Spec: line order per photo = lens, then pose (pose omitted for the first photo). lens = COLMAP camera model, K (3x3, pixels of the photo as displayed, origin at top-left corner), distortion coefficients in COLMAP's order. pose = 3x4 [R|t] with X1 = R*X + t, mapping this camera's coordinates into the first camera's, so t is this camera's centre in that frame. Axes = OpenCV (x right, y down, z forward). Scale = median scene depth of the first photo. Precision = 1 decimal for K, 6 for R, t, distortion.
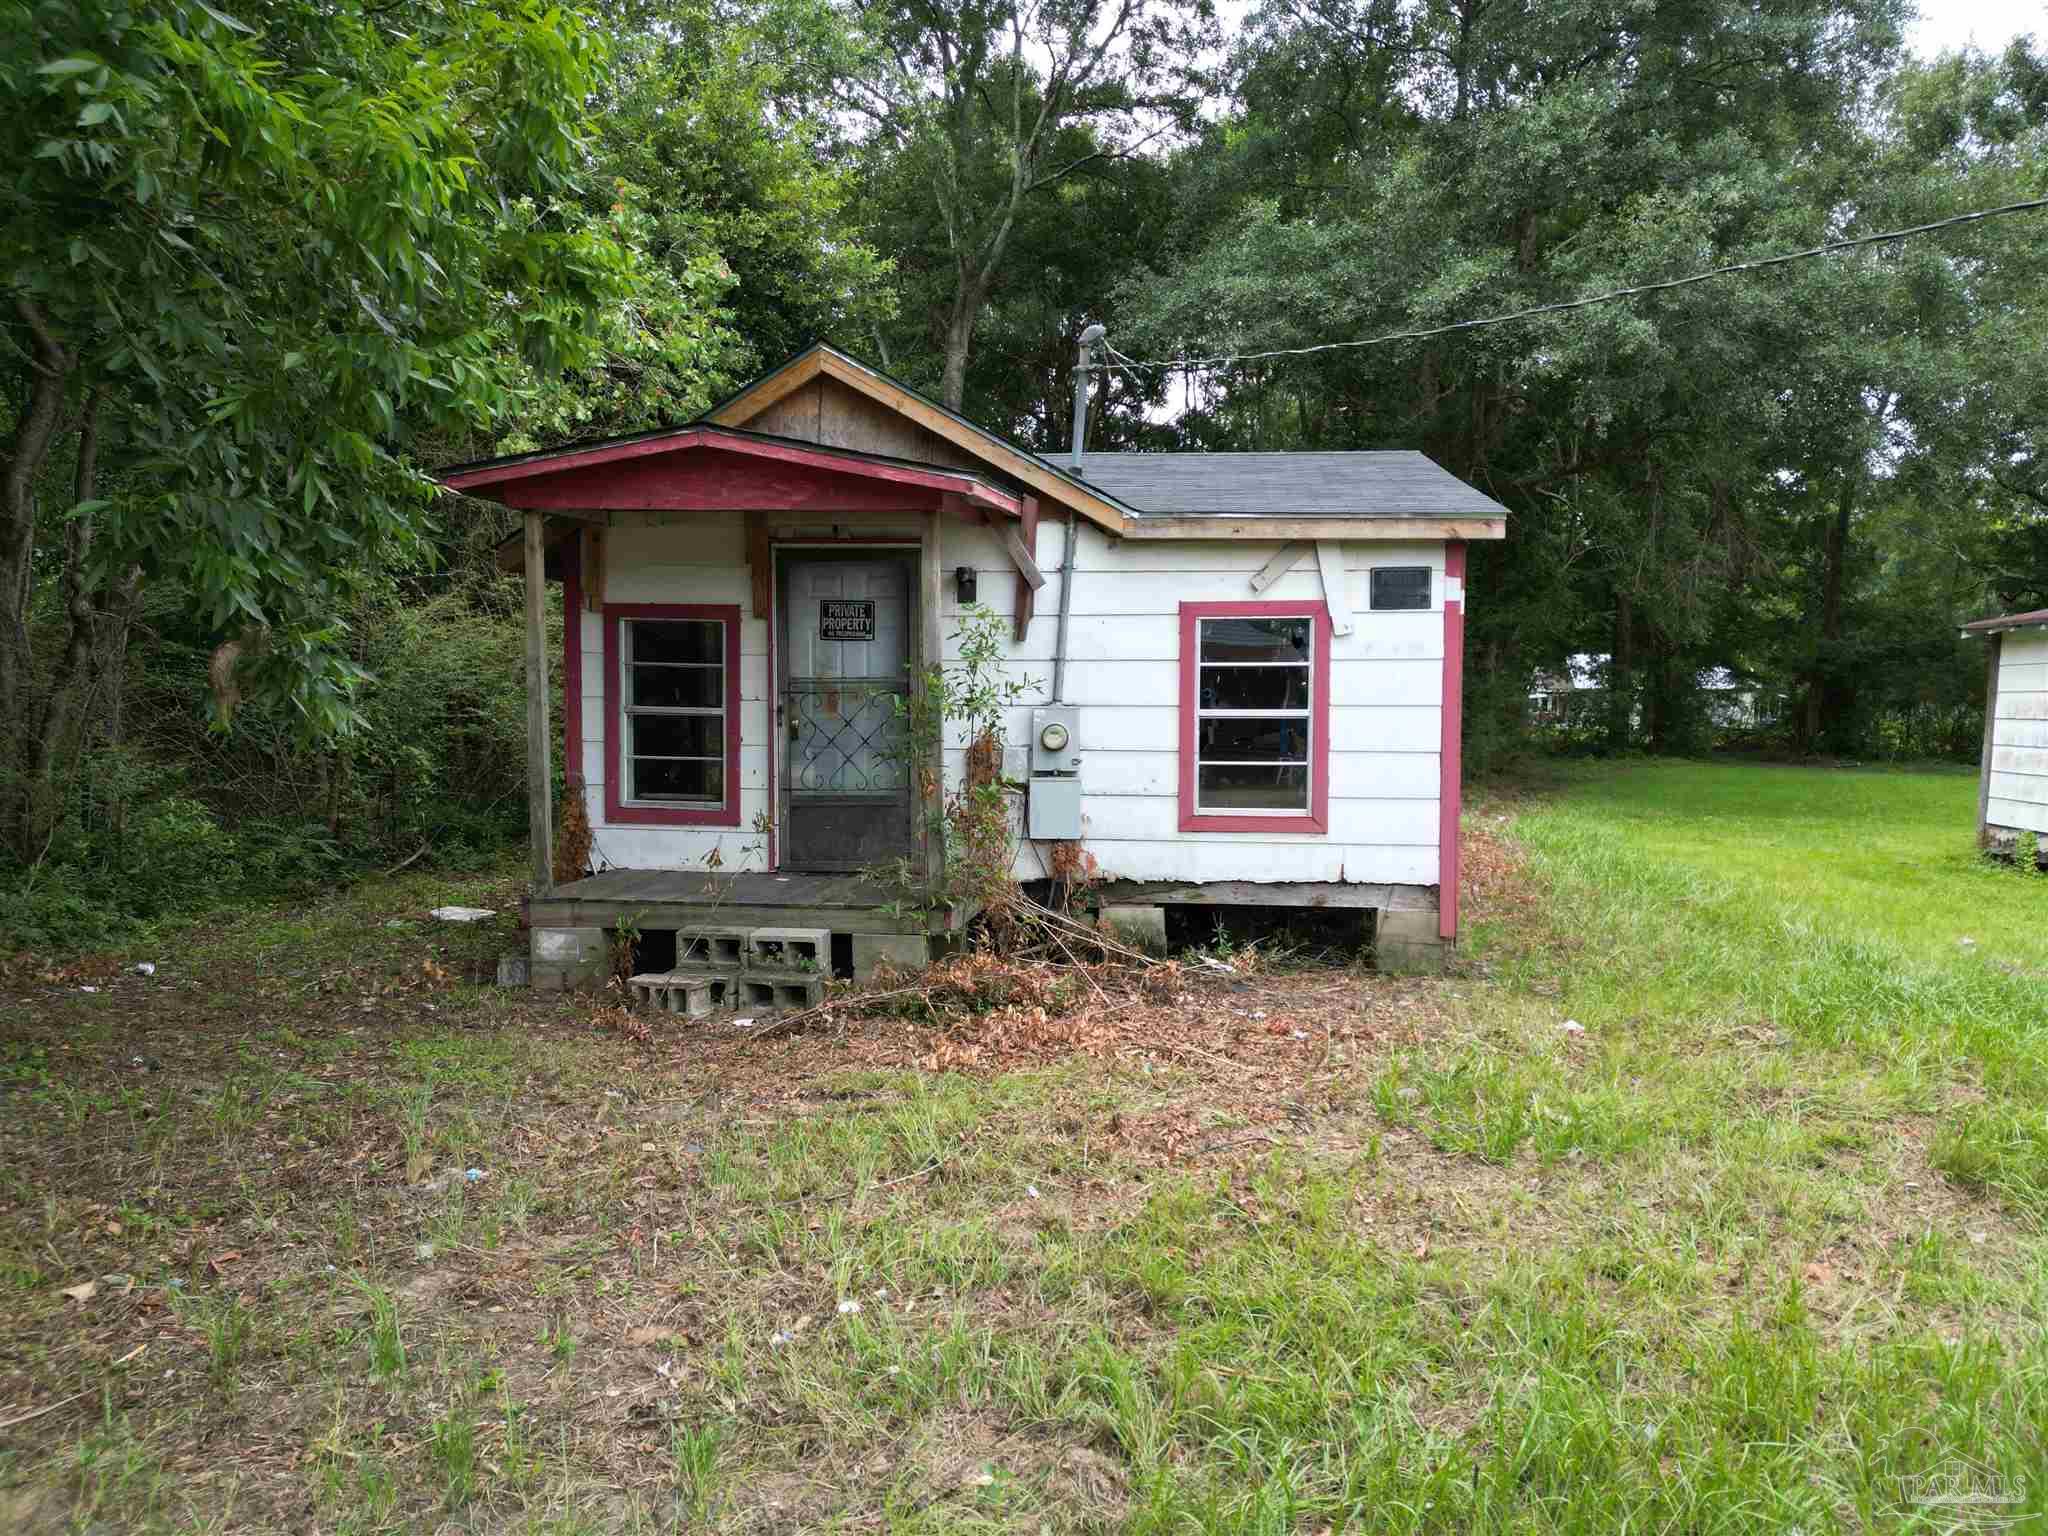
lens RADIAL K [[1431.5, 0, 1024.0], [0, 1431.5, 768.0], [0, 0, 1]] dist [0.086984, -0.090668]
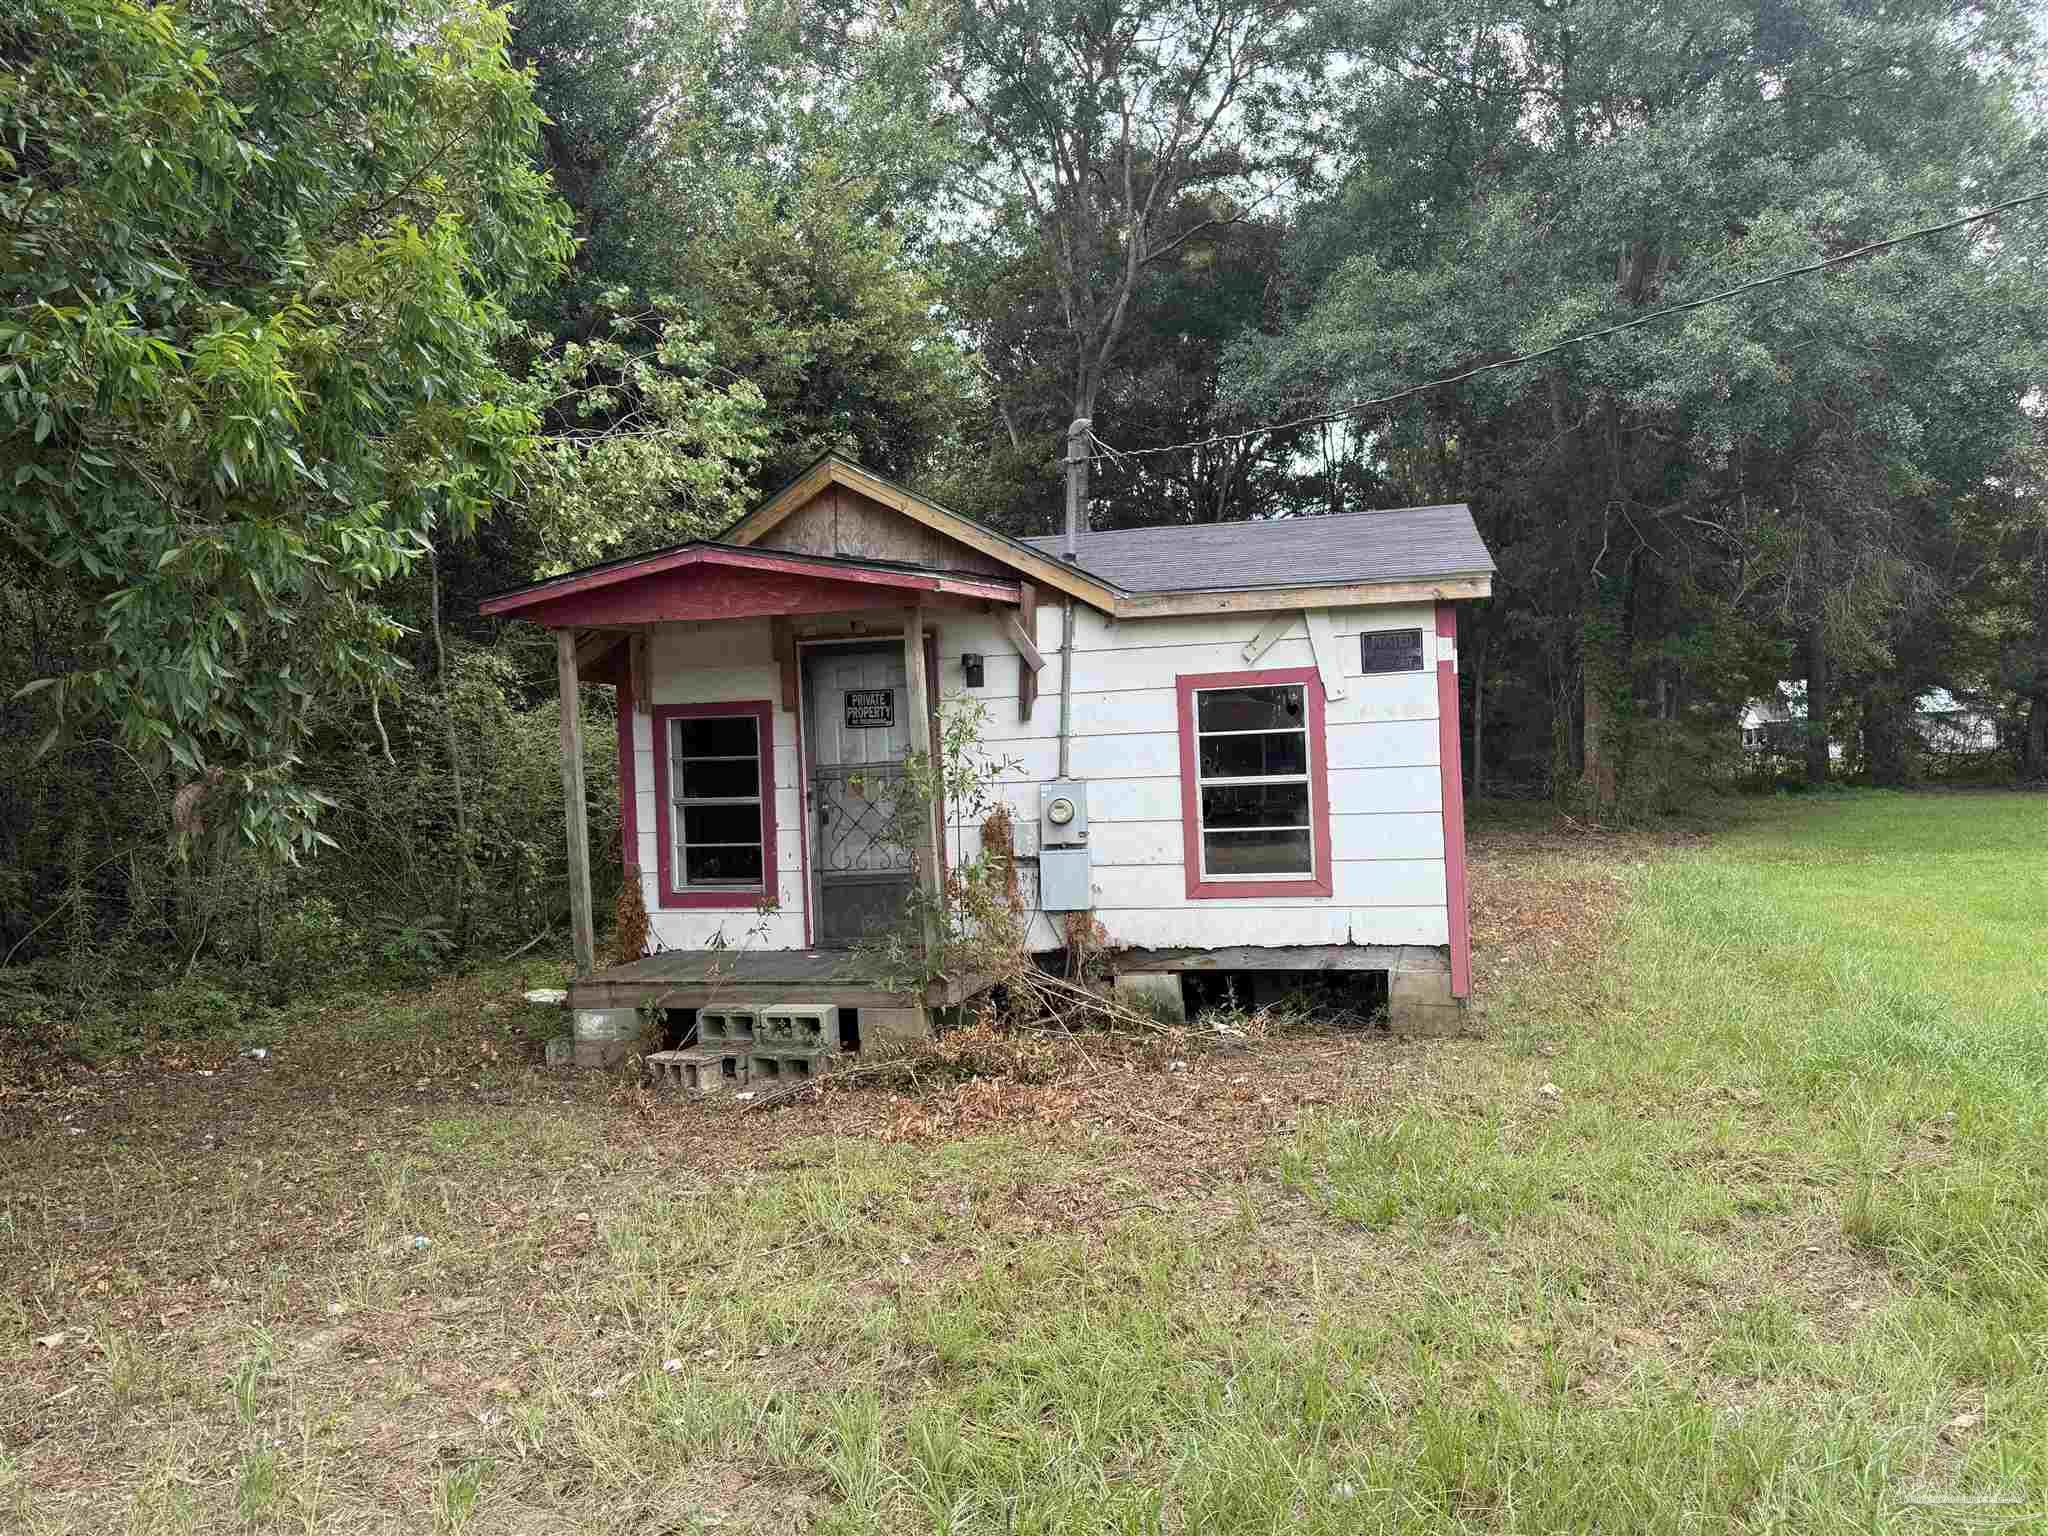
lens RADIAL K [[1429.2, 0, 1015.6], [0, 1429.2, 765.3], [0, 0, 1]] dist [0.110461, -0.173498]
pose [[0.989226, -0.045985, -0.138985, 0.134299], [0.040020, 0.998166, -0.045413, -0.009211], [0.140819, 0.039362, 0.989253, -0.030847]]
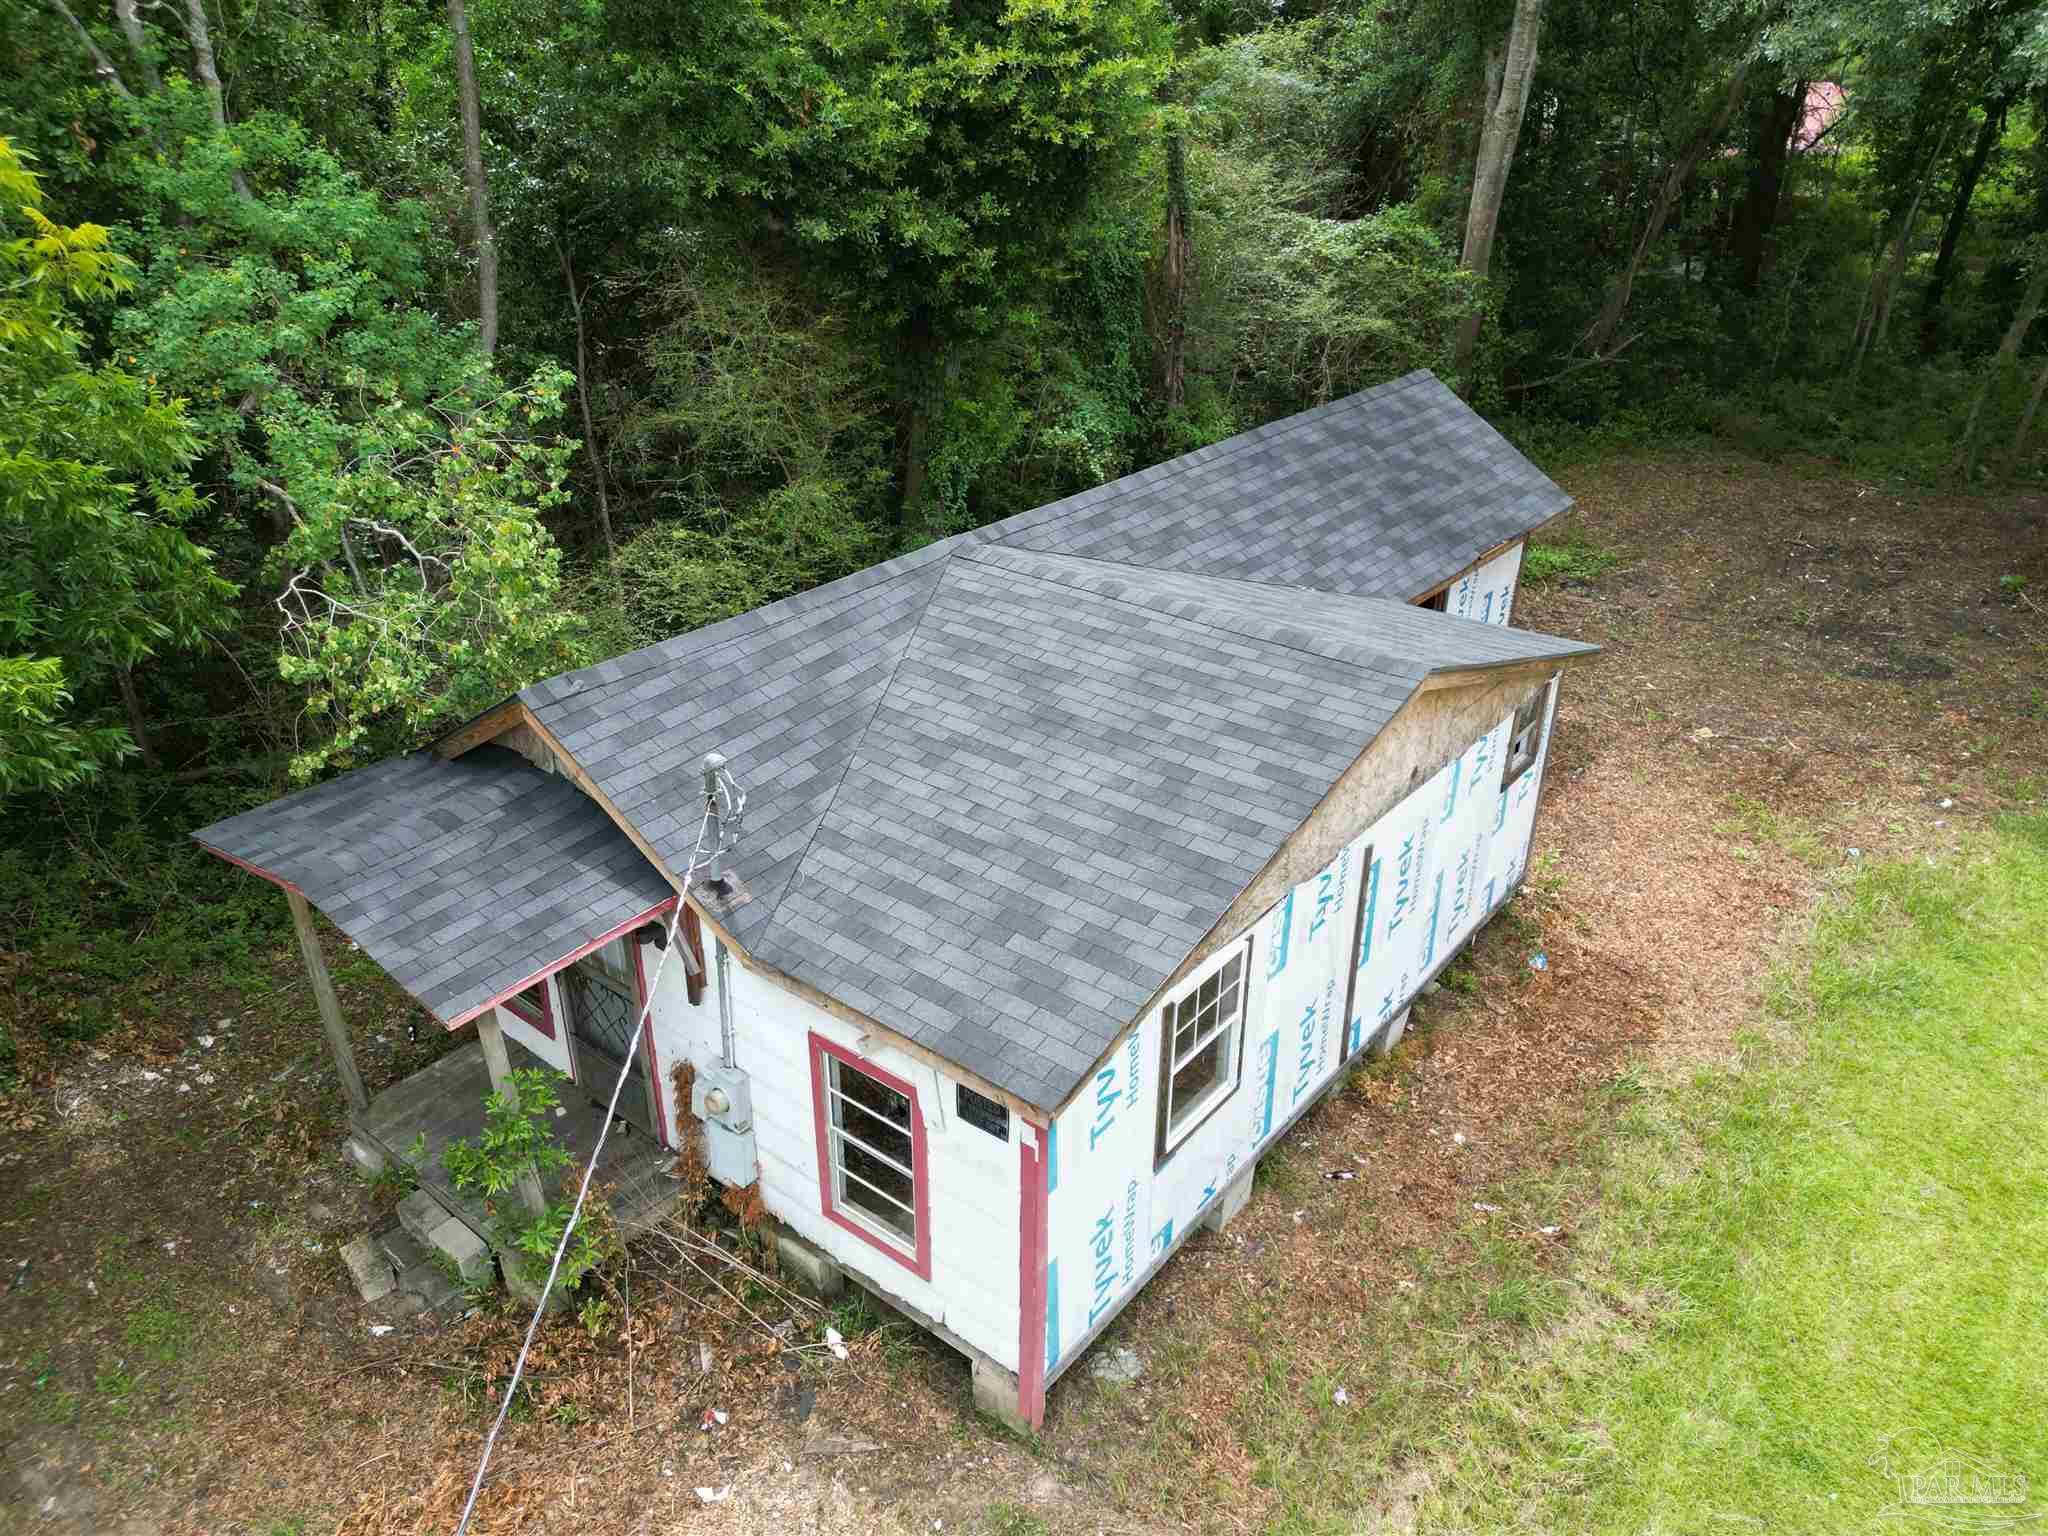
lens RADIAL K [[1431.5, 0, 1024.0], [0, 1431.5, 768.0], [0, 0, 1]] dist [0.086984, -0.090668]
pose [[0.854906, 0.233160, -0.463435, 0.632983], [-0.024081, 0.910184, 0.413503, -0.672277], [0.518224, -0.342346, 0.783737, 0.380777]]
